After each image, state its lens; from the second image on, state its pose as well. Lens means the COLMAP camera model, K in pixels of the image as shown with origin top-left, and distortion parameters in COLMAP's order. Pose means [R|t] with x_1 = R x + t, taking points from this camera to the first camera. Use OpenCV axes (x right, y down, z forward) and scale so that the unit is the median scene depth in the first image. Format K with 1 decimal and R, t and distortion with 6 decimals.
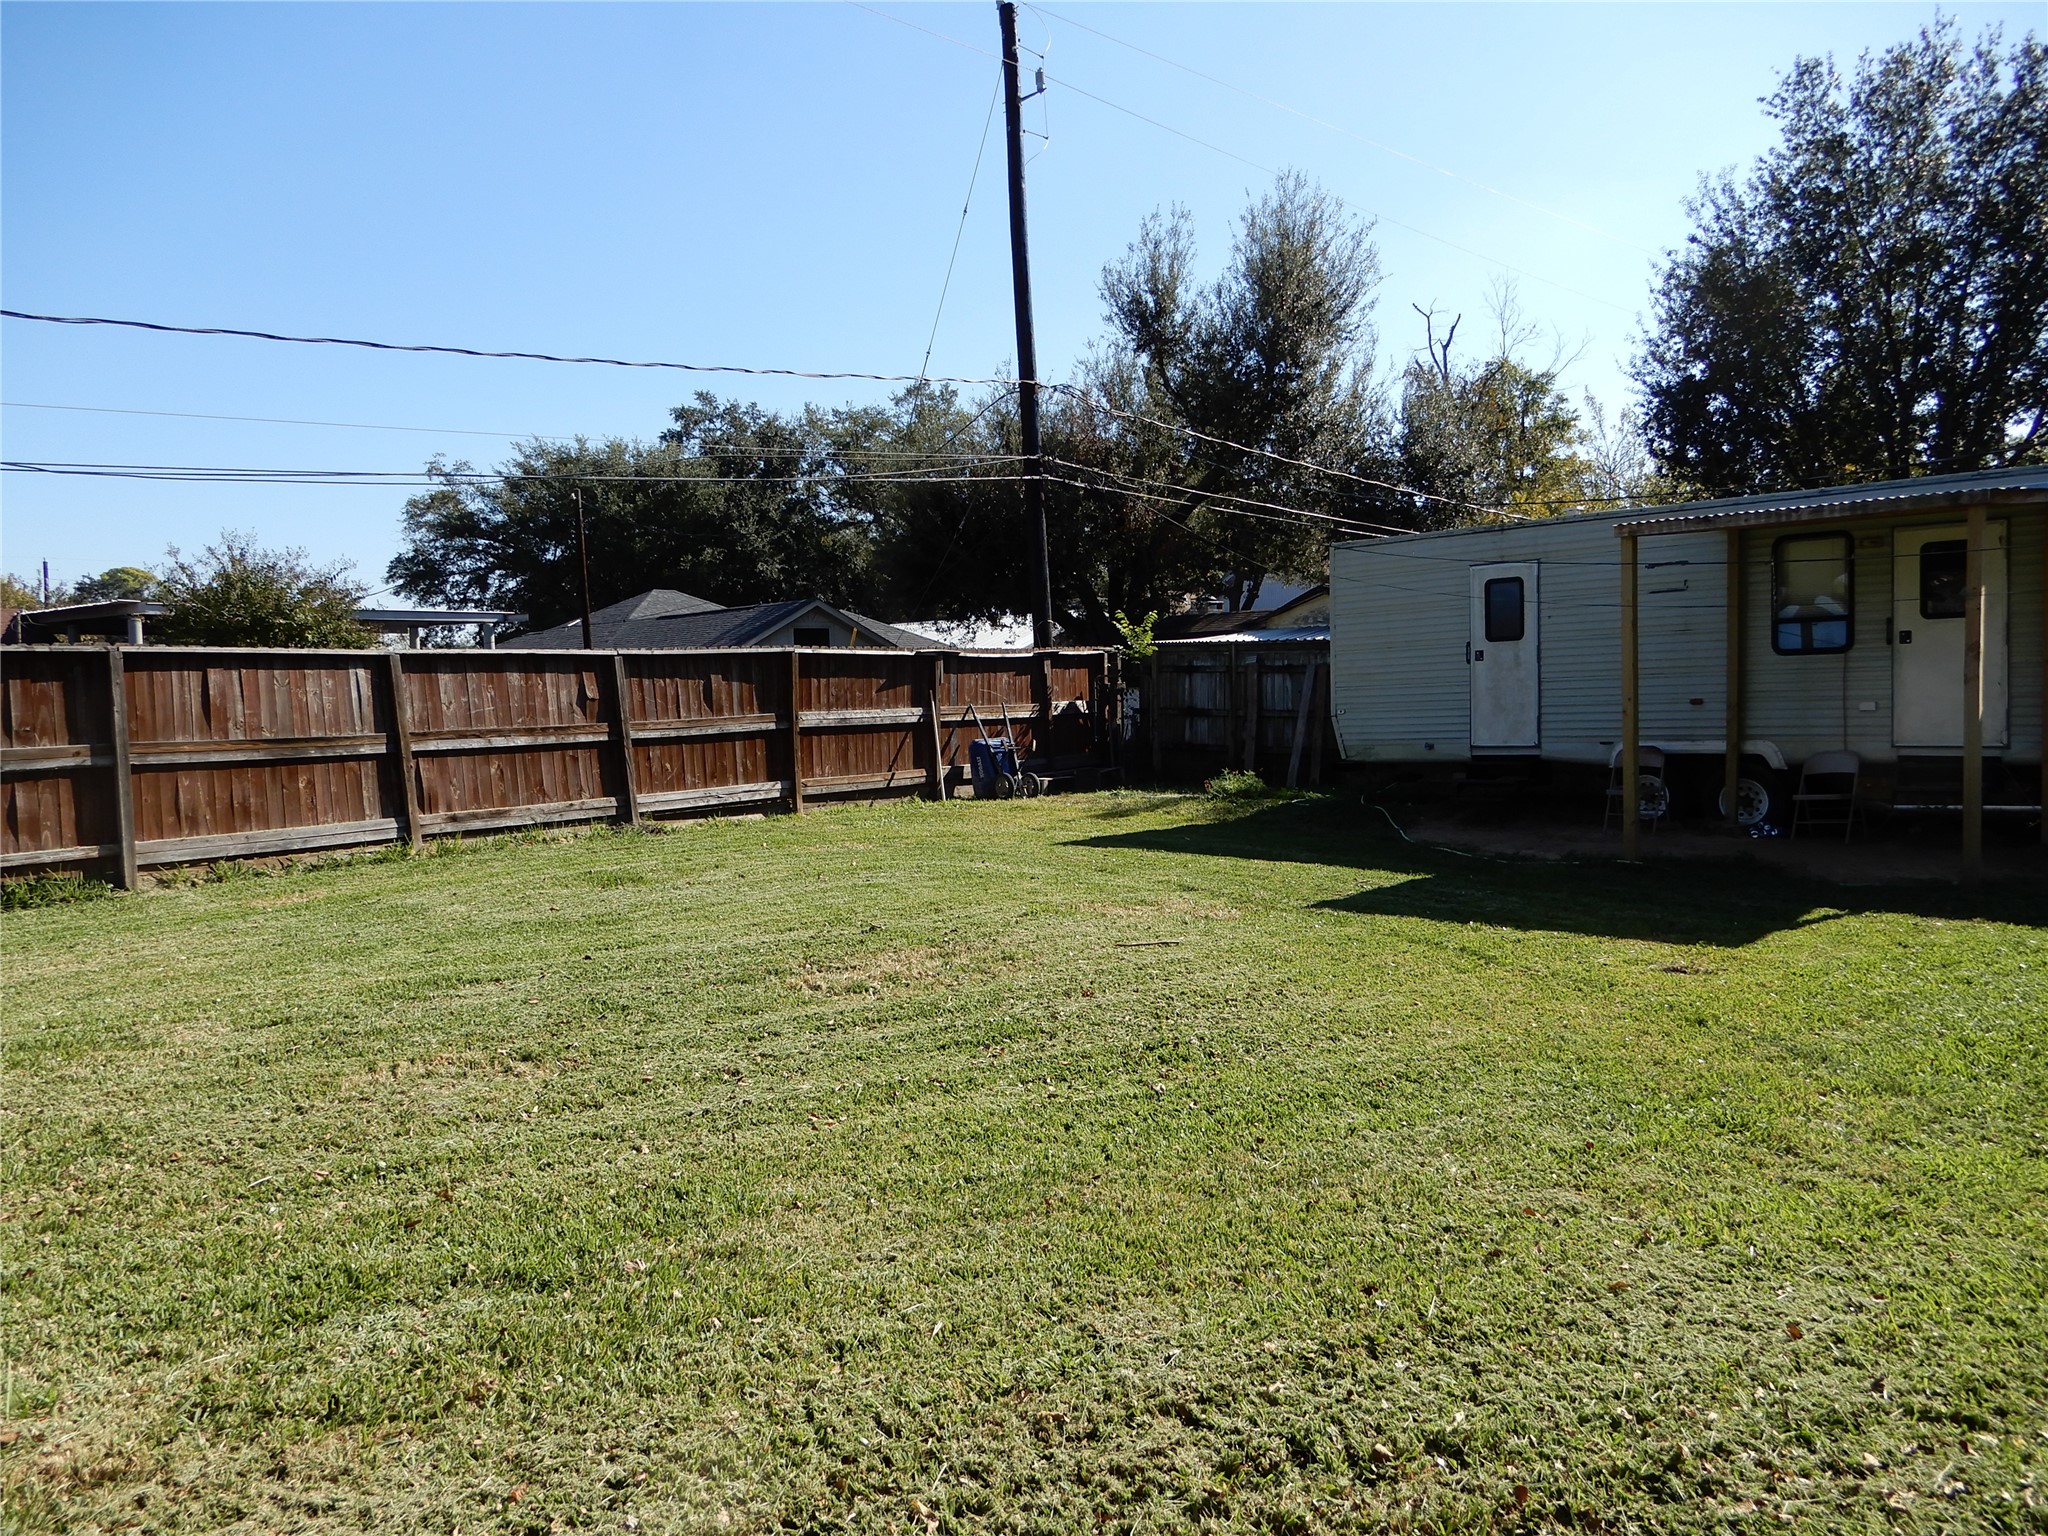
lens RADIAL K [[1462.7, 0, 1021.9], [0, 1462.7, 754.3], [0, 0, 1]] dist [0.009000, -0.008174]
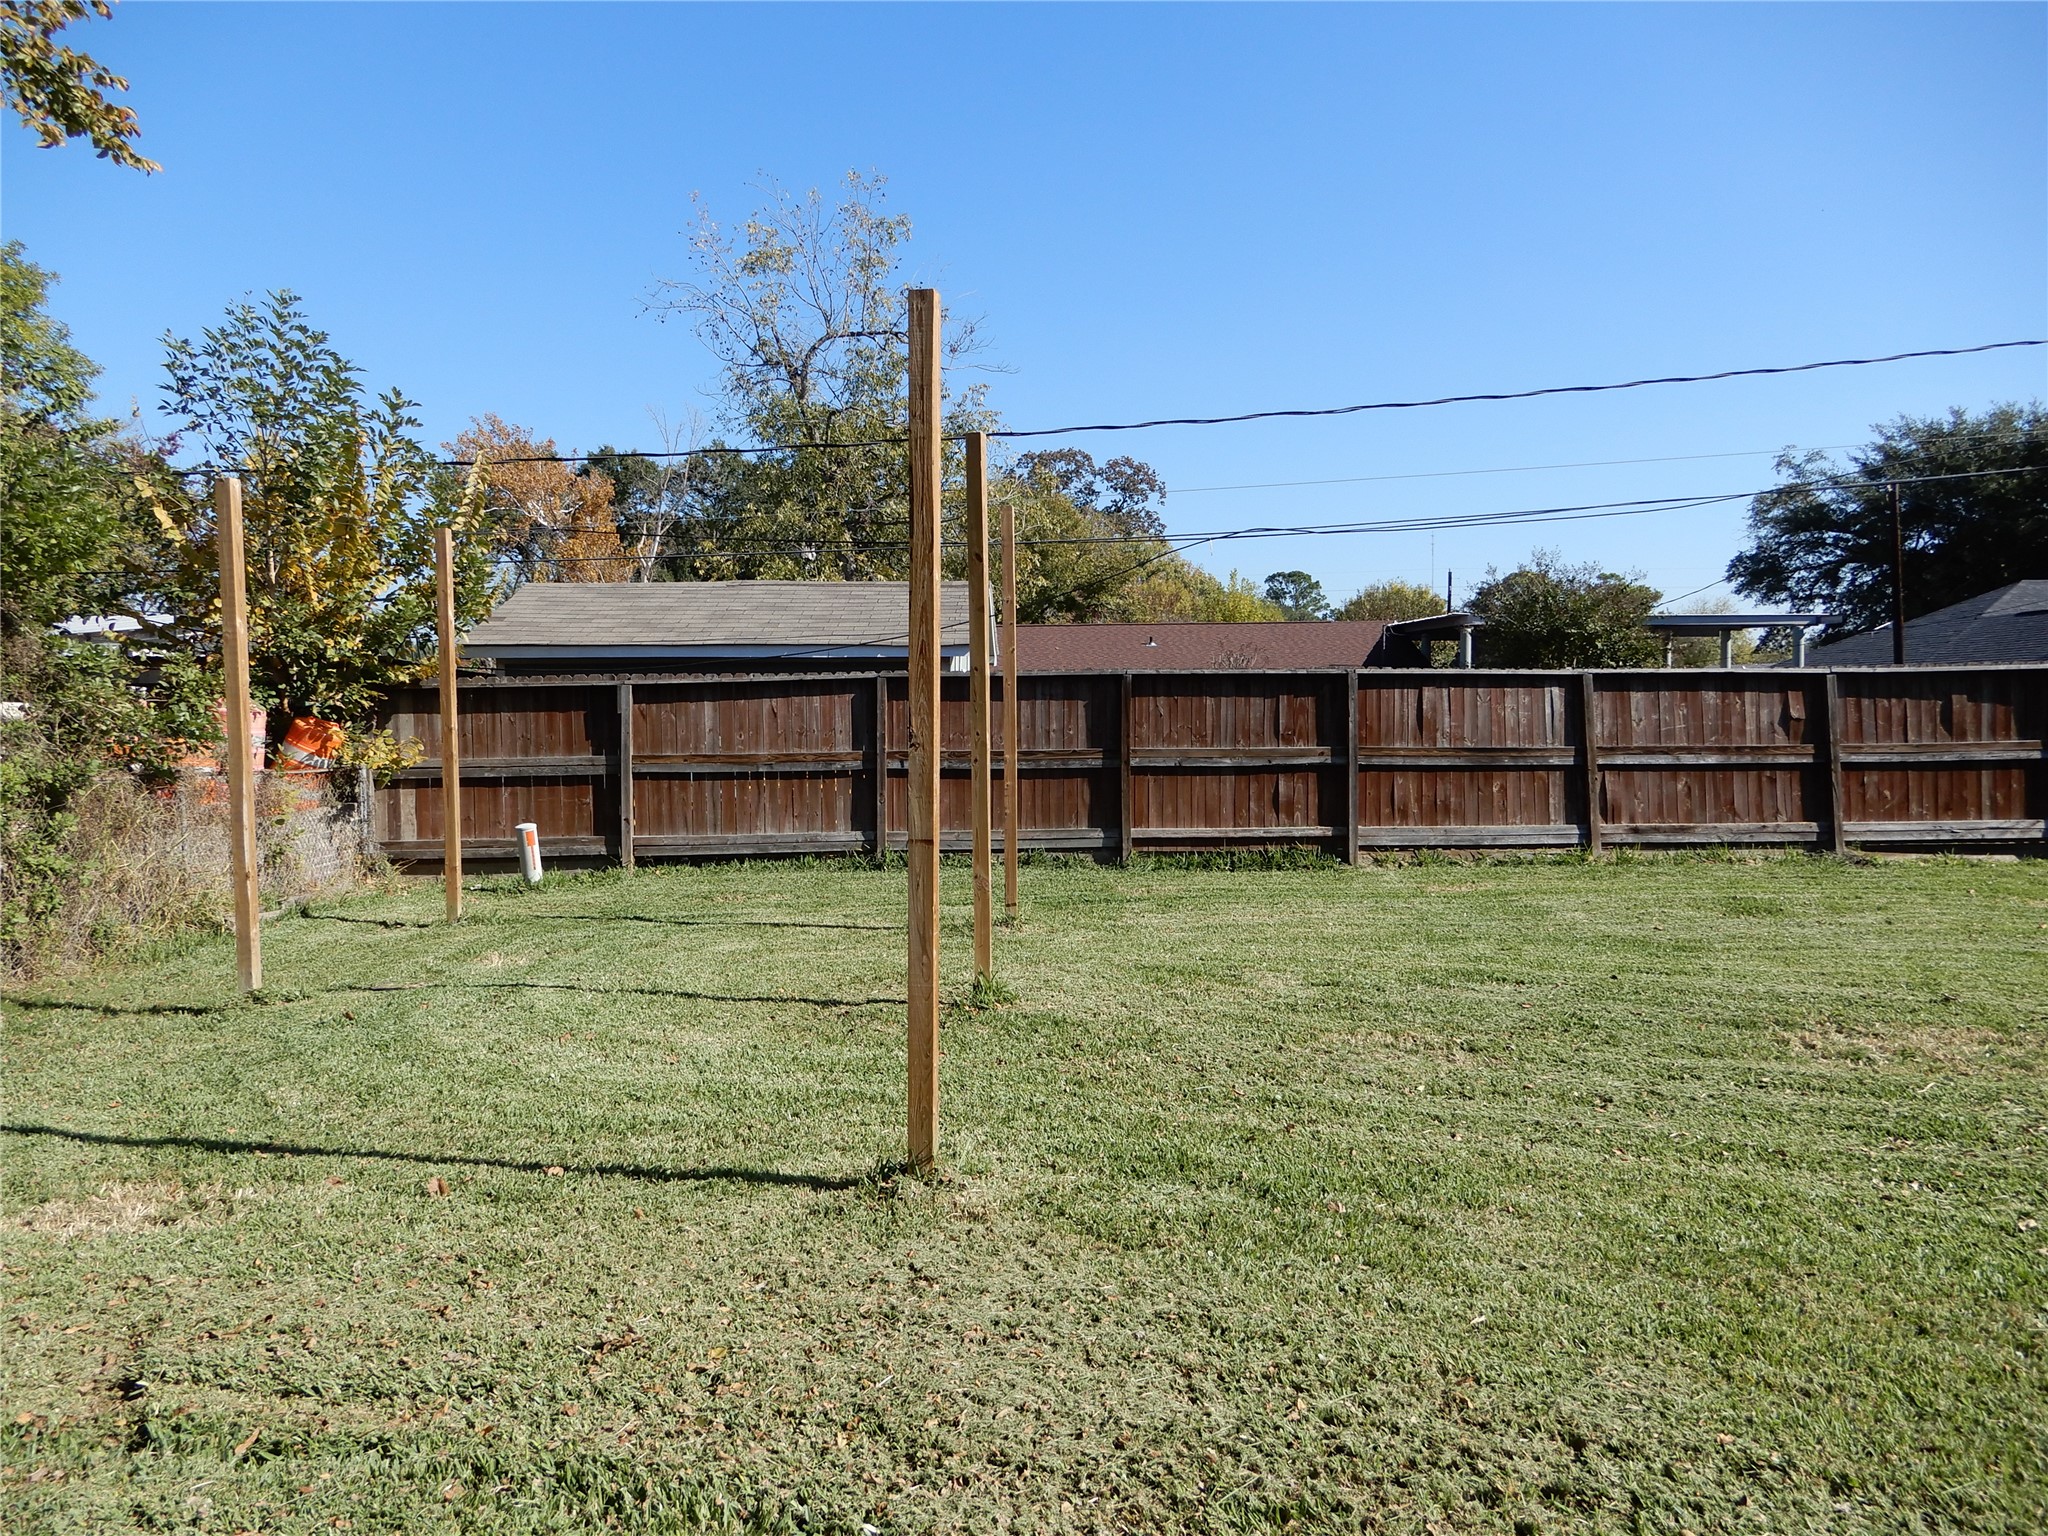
lens RADIAL K [[1462.7, 0, 1029.3], [0, 1462.7, 777.6], [0, 0, 1]] dist [0.009000, -0.008174]
pose [[0.643346, 0.063811, -0.762911, 0.123036], [-0.048434, 0.997917, 0.042624, -0.016343], [0.764042, 0.009529, 0.645097, -0.009071]]
